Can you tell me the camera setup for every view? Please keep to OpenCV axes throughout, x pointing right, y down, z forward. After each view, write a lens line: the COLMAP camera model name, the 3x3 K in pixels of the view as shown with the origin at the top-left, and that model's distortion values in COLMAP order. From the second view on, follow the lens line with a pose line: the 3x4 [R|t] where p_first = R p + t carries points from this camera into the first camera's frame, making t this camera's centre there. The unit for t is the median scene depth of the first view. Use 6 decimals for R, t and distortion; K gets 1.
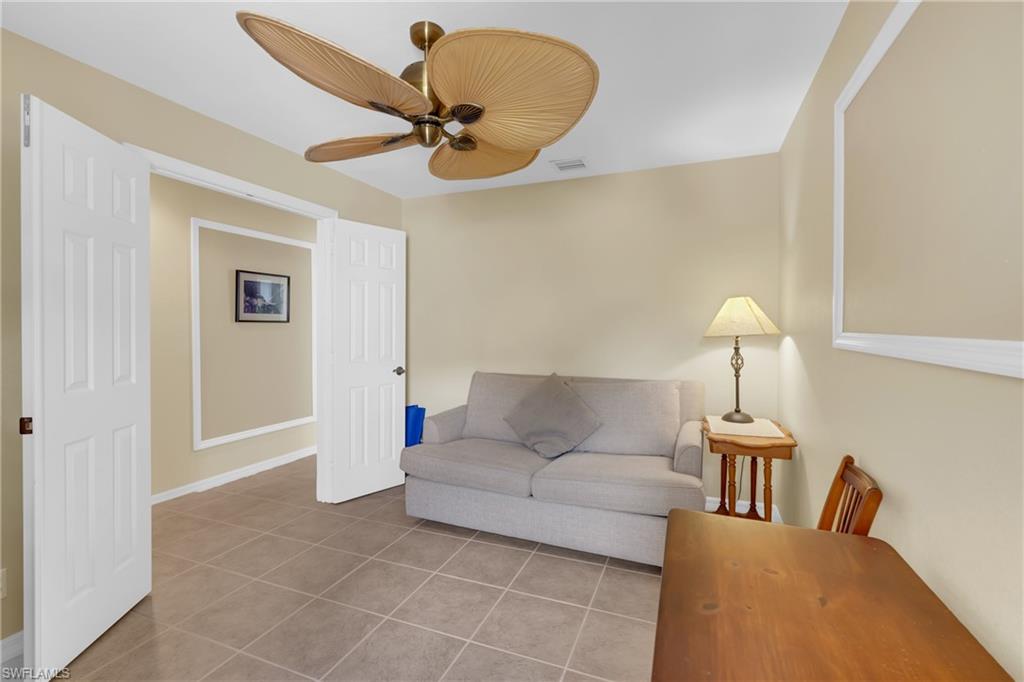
lens RADIAL K [[464.5, 0, 508.2], [0, 464.5, 335.6], [0, 0, 1]] dist [-0.002845, 0.000268]
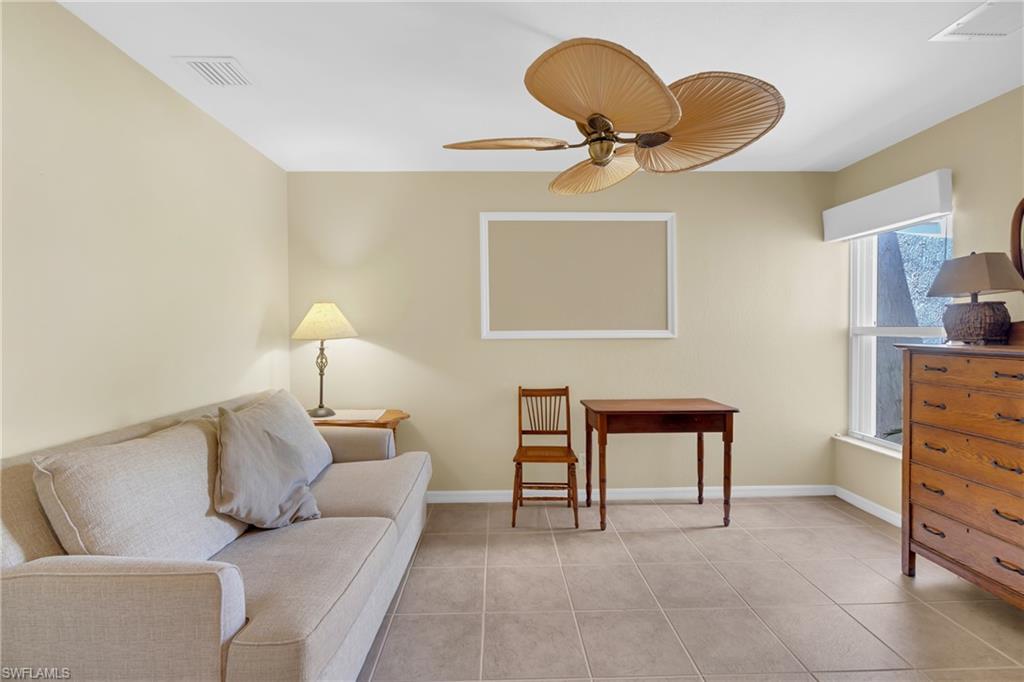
lens RADIAL K [[464.5, 0, 508.2], [0, 464.5, 335.6], [0, 0, 1]] dist [-0.002845, 0.000268]
pose [[-0.403818, -0.003892, 0.914831, -0.680303], [0.012416, 0.999876, 0.009734, -0.009149], [-0.914755, 0.015289, -0.403719, 1.040663]]
